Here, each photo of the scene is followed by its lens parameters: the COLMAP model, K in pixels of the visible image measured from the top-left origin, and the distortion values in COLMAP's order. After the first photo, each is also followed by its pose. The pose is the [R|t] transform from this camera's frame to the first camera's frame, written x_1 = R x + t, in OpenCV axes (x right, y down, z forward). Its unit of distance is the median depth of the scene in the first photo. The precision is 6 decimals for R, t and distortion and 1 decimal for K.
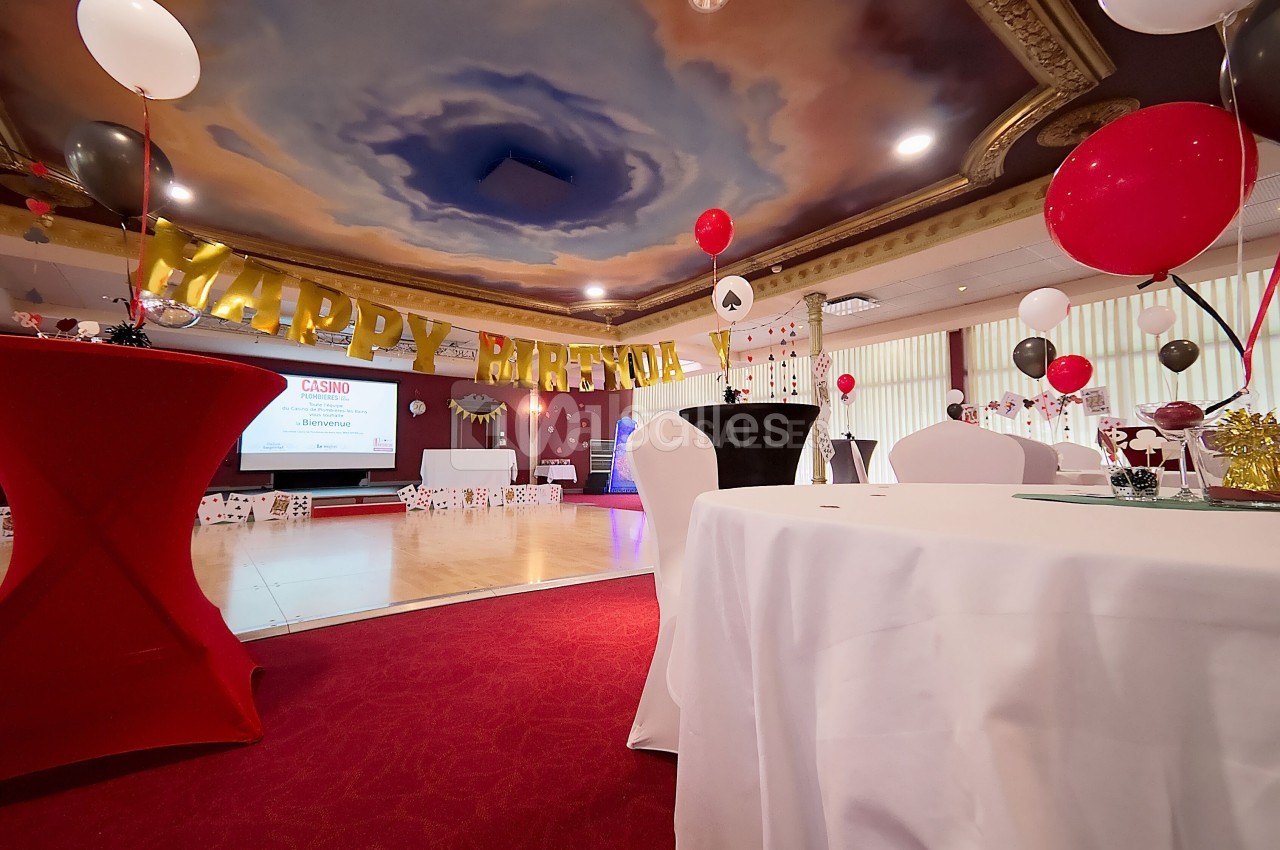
lens RADIAL K [[529.3, 0, 640.0], [0, 529.3, 425.0], [0, 0, 1]] dist [0.068977, 0.000274]
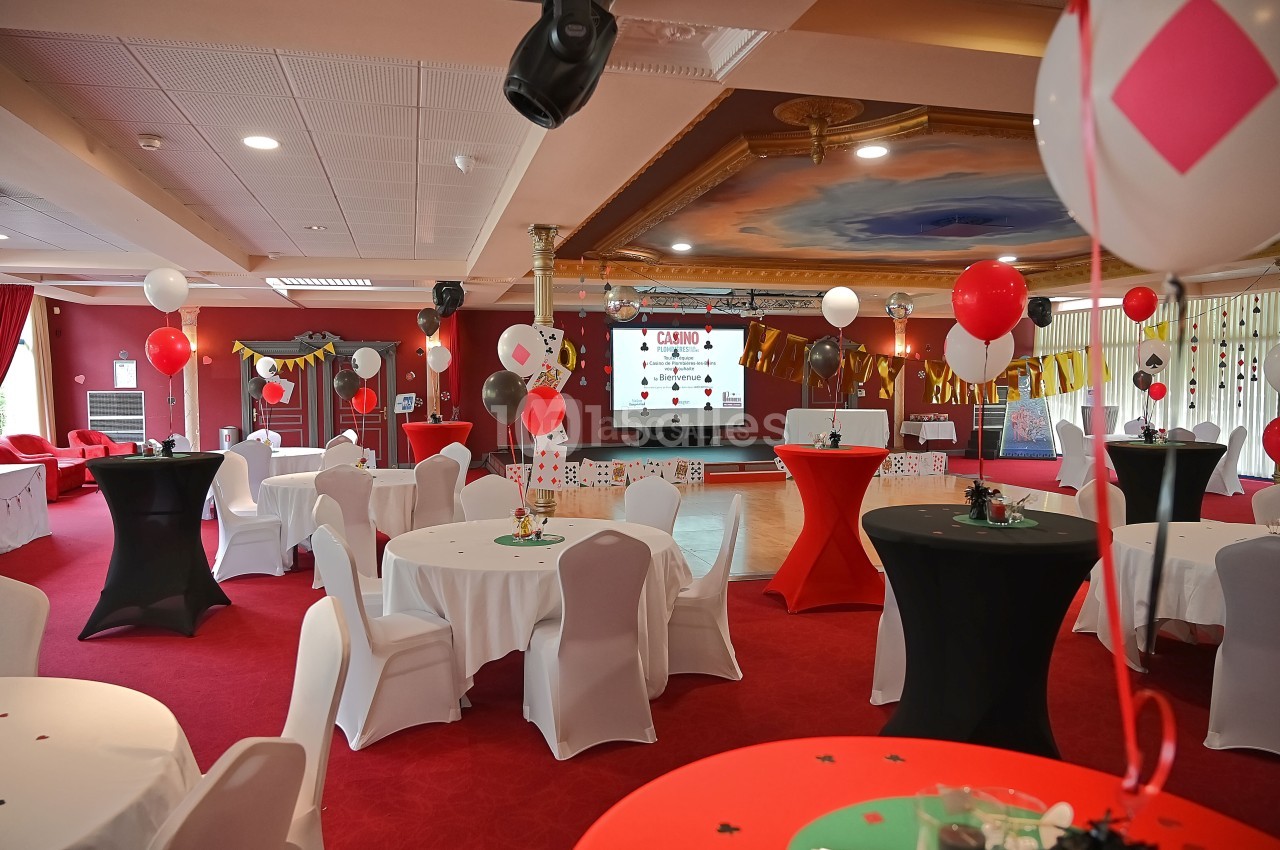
lens RADIAL K [[897.5, 0, 607.8], [0, 897.5, 424.9], [0, 0, 1]] dist [-0.029231, 0.003946]
pose [[0.904604, 0.017308, -0.425900, -0.031826], [0.038253, 0.991847, 0.121556, -0.115207], [0.424532, -0.126252, 0.896567, -0.450015]]
